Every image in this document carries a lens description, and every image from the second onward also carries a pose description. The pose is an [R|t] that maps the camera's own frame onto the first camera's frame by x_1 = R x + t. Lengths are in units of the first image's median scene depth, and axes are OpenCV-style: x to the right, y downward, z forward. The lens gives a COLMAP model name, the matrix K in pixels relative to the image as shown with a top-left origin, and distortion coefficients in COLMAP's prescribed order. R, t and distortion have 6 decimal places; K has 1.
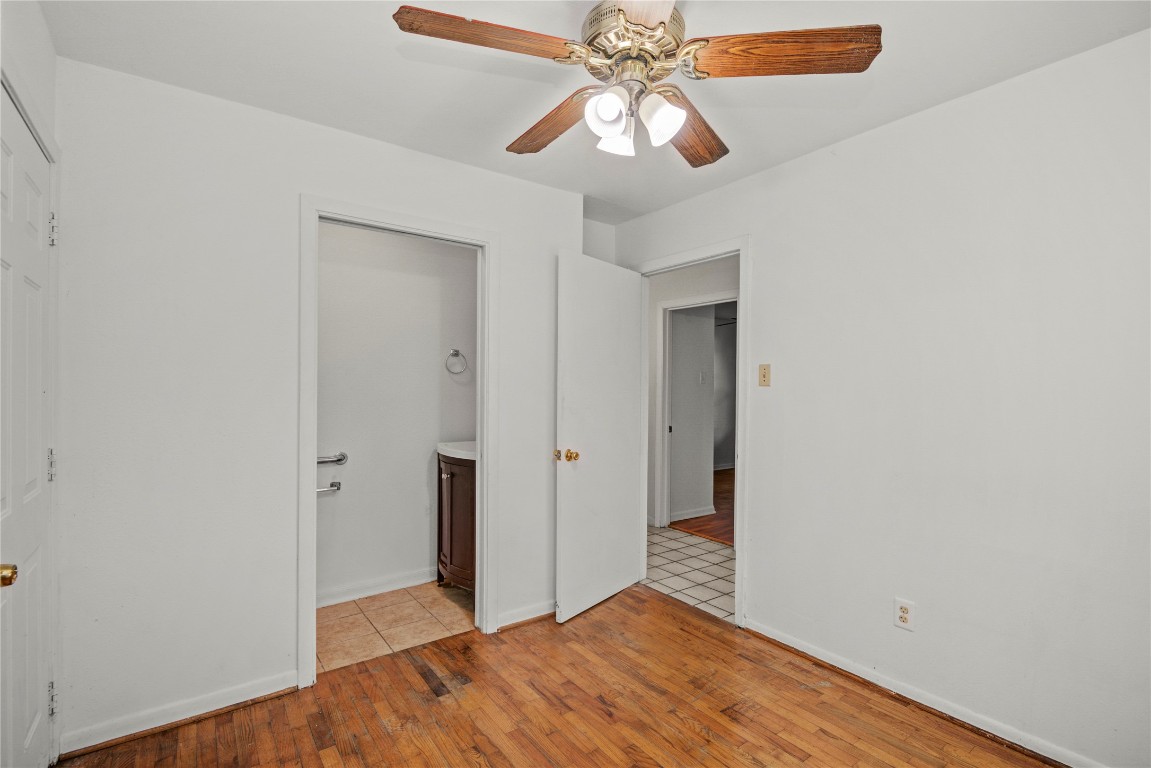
lens RADIAL K [[526.9, 0, 571.3], [0, 526.9, 386.8], [0, 0, 1]] dist [0.002230, -0.005263]
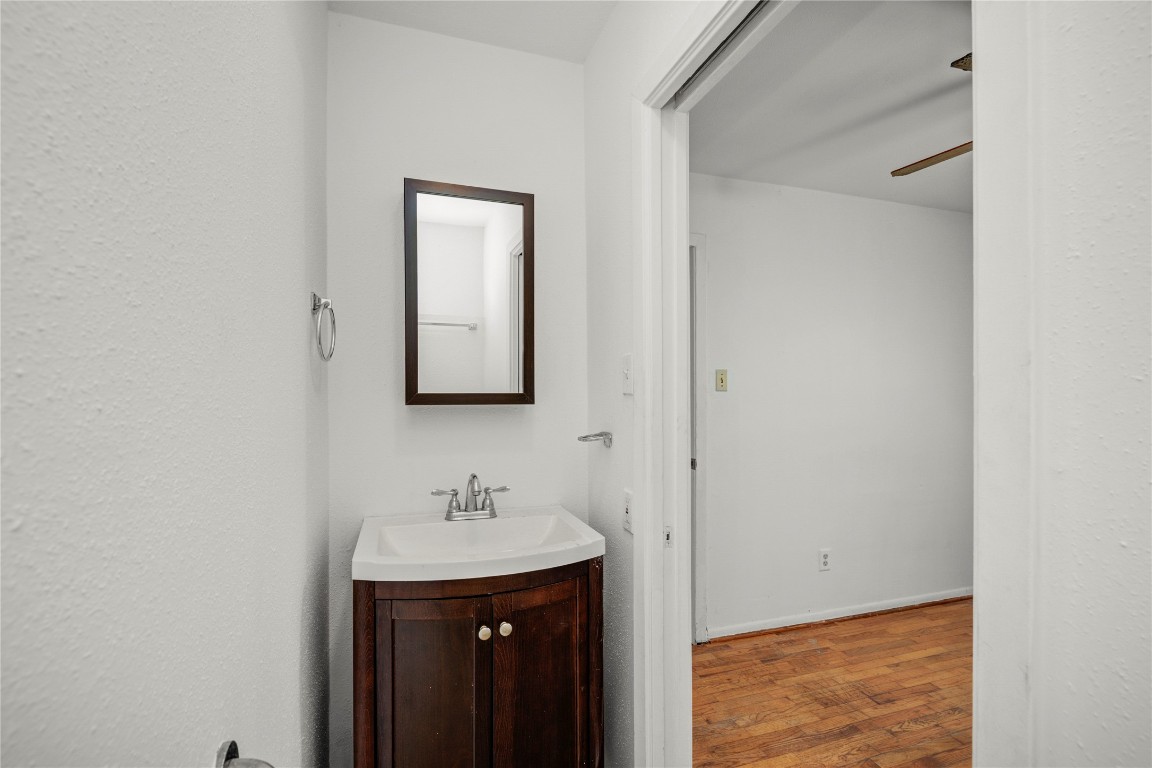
lens RADIAL K [[527.4, 0, 574.3], [0, 527.4, 385.6], [0, 0, 1]] dist [0.002230, -0.005263]
pose [[0.305450, 0.000858, 0.952208, -0.832102], [-0.002471, 0.999997, -0.000108, -0.013538], [-0.952205, -0.002320, 0.305451, 1.166470]]
